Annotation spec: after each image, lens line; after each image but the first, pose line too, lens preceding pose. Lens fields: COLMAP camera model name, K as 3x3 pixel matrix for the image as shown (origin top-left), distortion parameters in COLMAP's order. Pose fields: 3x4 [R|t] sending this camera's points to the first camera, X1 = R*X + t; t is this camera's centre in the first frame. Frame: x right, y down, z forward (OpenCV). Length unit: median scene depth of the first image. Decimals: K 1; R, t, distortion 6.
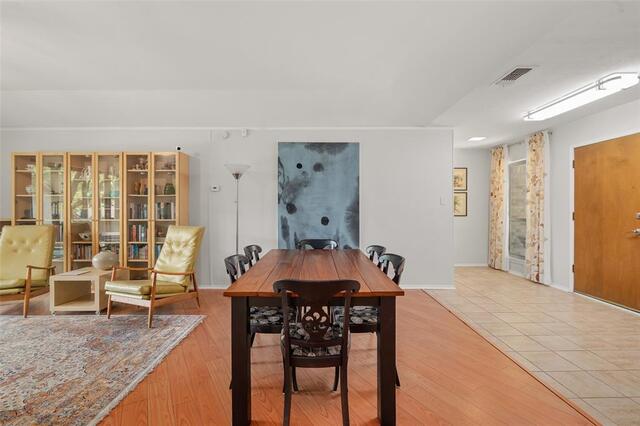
lens RADIAL K [[297.6, 0, 326.2], [0, 297.6, 209.2], [0, 0, 1]] dist [-0.003520, 0.000034]
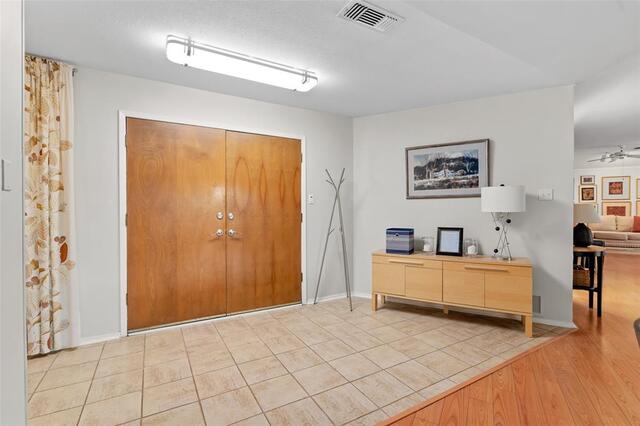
lens RADIAL K [[297.6, 0, 323.6], [0, 297.6, 211.2], [0, 0, 1]] dist [-0.003520, 0.000034]
pose [[-0.477015, -0.014495, 0.878776, 0.043091], [0.000492, 0.999859, 0.016759, -0.007178], [-0.878895, 0.008427, -0.476941, 0.933371]]
